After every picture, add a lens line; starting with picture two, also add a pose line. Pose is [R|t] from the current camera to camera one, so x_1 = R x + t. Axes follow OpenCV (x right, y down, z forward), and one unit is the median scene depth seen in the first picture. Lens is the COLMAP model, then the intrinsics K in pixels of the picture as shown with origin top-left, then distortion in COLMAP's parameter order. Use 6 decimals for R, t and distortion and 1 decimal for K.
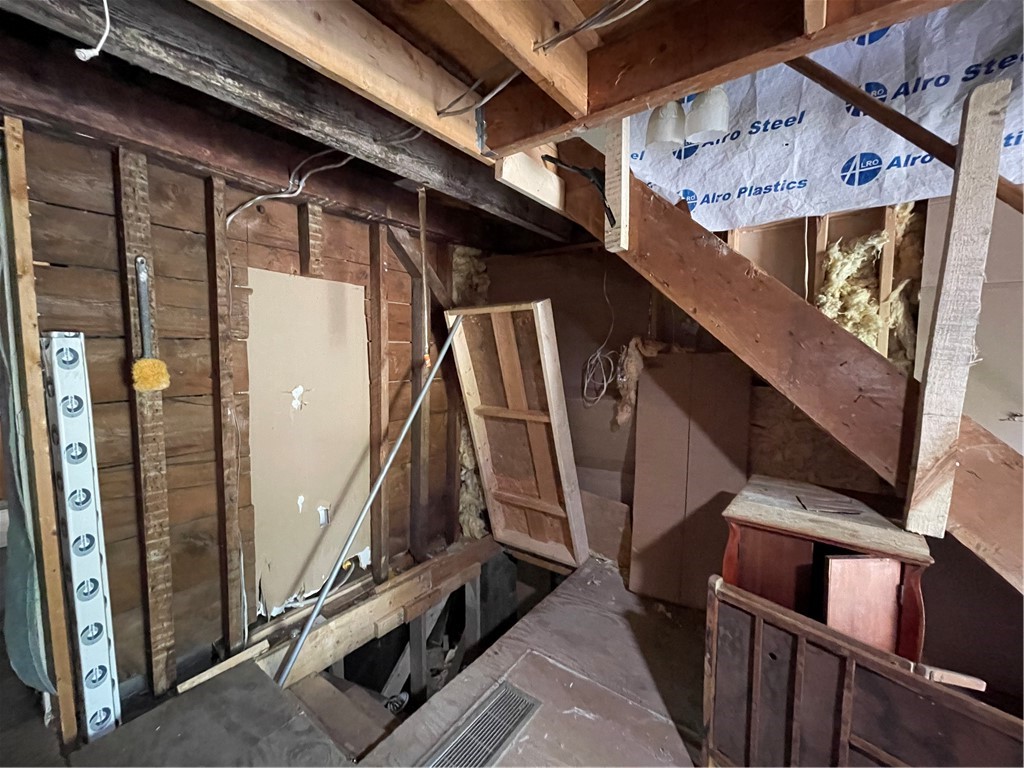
lens RADIAL K [[410.6, 0, 515.8], [0, 410.6, 385.9], [0, 0, 1]] dist [0.006238, -0.000743]
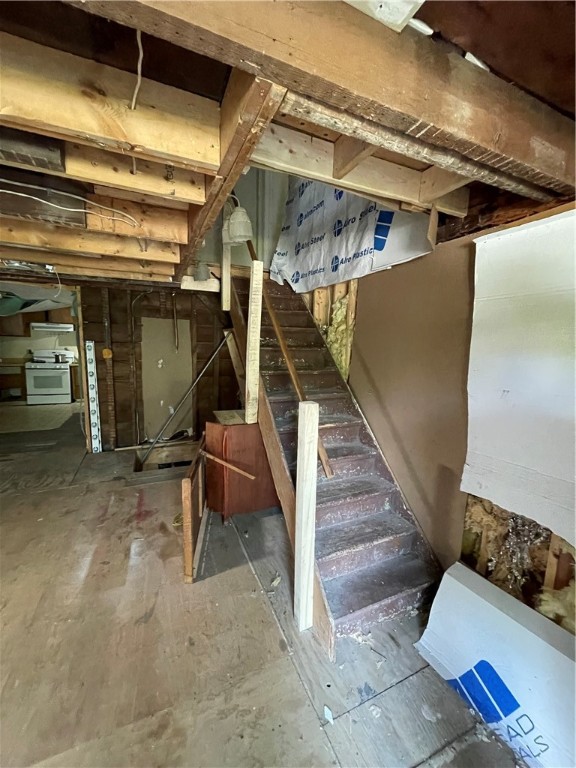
lens RADIAL K [[307.9, 0, 286.7], [0, 307.9, 382.4], [0, 0, 1]] dist [0.006238, -0.000743]
pose [[0.867264, 0.087929, -0.490021, 1.460122], [-0.065298, 0.995867, 0.063130, -0.040378], [0.493547, -0.022753, 0.869421, -0.422868]]
